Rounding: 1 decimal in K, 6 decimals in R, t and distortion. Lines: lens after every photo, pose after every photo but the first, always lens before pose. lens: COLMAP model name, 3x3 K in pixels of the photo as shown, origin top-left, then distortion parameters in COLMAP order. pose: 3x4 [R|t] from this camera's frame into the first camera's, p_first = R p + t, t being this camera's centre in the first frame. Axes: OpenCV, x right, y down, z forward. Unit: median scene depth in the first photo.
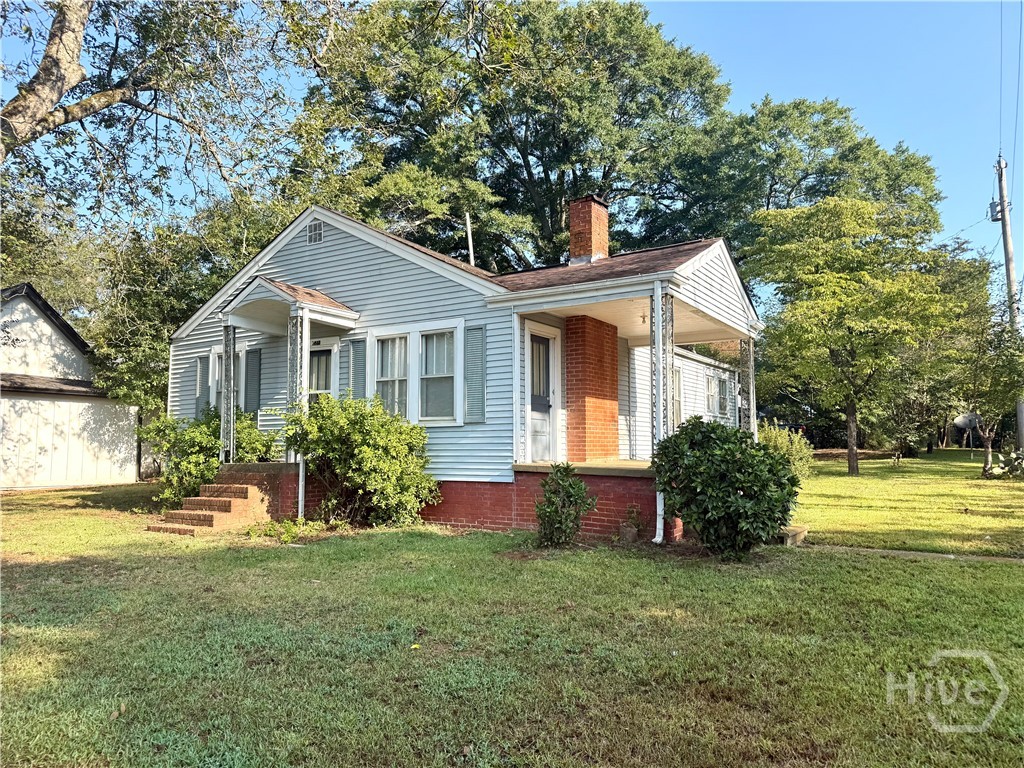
lens RADIAL K [[697.7, 0, 512.0], [0, 697.7, 384.0], [0, 0, 1]] dist [0.084284, -0.001345]
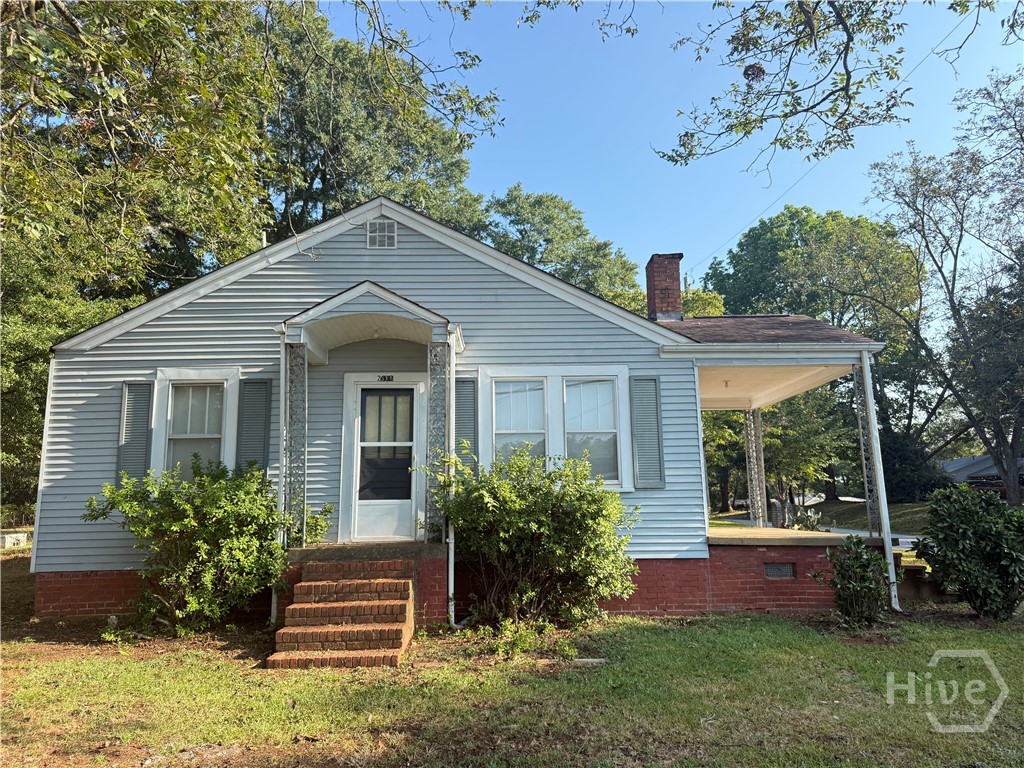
lens RADIAL K [[697.7, 0, 512.0], [0, 697.7, 384.0], [0, 0, 1]] dist [0.084284, -0.001345]
pose [[0.839940, 0.082036, 0.536442, -0.611936], [-0.036334, 0.994791, -0.095238, 0.014694], [-0.541461, 0.060503, 0.838546, 0.329483]]
